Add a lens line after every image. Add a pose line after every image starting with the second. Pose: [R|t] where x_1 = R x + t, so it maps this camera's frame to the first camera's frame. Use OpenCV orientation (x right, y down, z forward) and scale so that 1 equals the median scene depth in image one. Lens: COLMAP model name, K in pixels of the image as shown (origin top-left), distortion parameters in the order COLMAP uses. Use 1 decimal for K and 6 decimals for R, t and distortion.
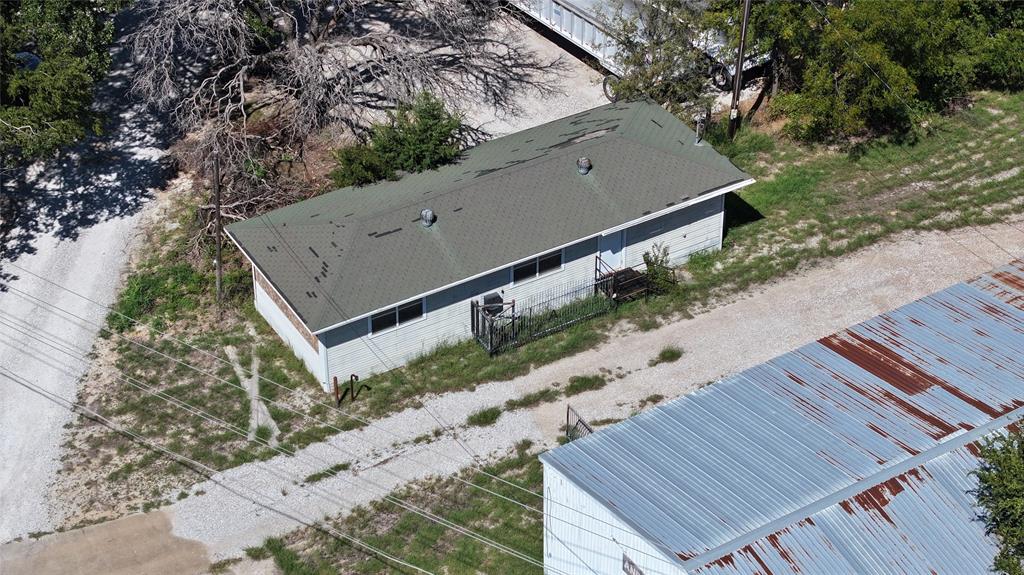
lens RADIAL K [[2039.9, 0, 510.2], [0, 2039.9, 306.4], [0, 0, 1]] dist [-0.250932, 1.352364]
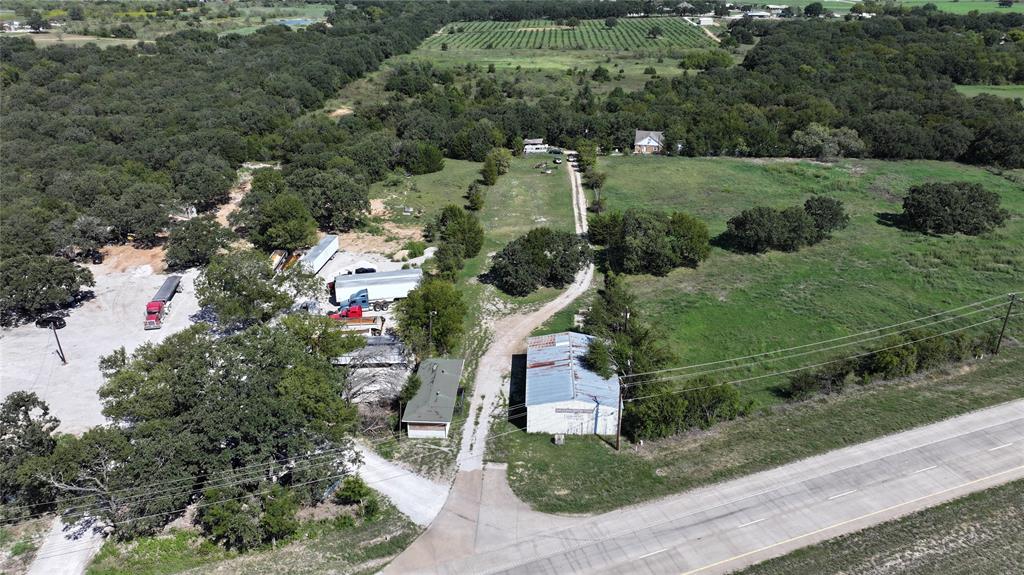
lens RADIAL K [[710.8, 0, 512.0], [0, 710.8, 287.5], [0, 0, 1]] dist [-0.004833, 0.011289]
pose [[0.555144, -0.344129, 0.757225, -1.053622], [0.500410, 0.865385, 0.026419, -0.206854], [-0.664383, 0.364257, 0.652619, -0.183638]]
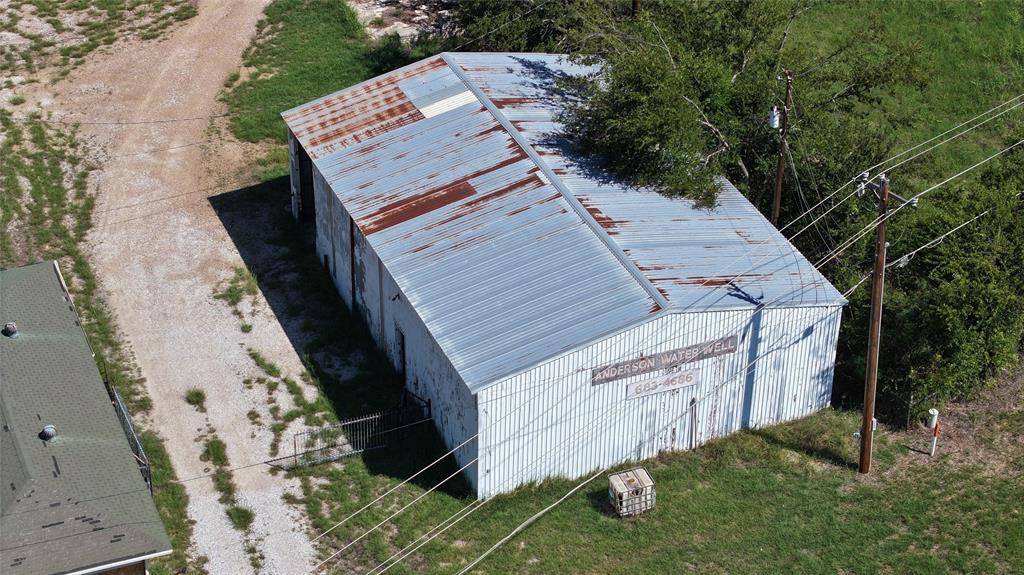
lens RADIAL K [[2039.9, 0, 510.2], [0, 2039.9, 306.4], [0, 0, 1]] dist [-0.250932, 1.352364]
pose [[0.154749, -0.546004, 0.823367, -0.758251], [0.590515, 0.719267, 0.365987, -0.307725], [-0.792051, 0.429574, 0.433729, 0.417373]]
